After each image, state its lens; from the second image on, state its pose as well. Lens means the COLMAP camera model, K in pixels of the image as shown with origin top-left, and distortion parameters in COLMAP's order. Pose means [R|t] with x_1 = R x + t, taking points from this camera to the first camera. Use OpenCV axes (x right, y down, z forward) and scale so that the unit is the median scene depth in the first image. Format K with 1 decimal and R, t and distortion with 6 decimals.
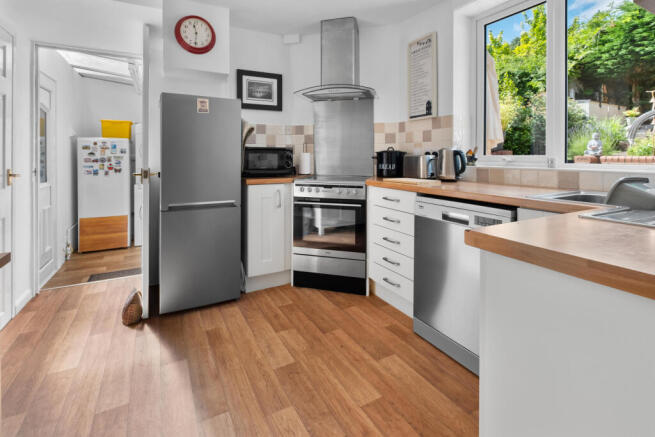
lens RADIAL K [[295.7, 0, 327.7], [0, 295.7, 210.2], [0, 0, 1]] dist [0.001100, 0.000121]
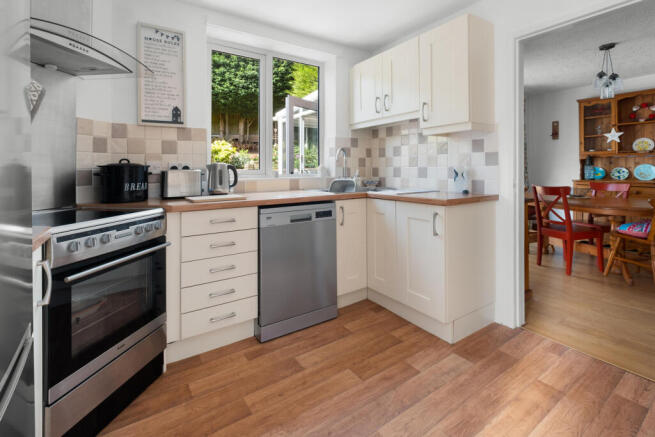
lens RADIAL K [[290.6, 0, 327.5], [0, 290.6, 218.5], [0, 0, 1]] dist [-0.001932, -0.000231]
pose [[-0.067403, -0.167304, 0.983599, -0.653647], [0.189490, 0.965751, 0.177253, -0.139496], [-0.979566, 0.198330, -0.033392, 0.752239]]
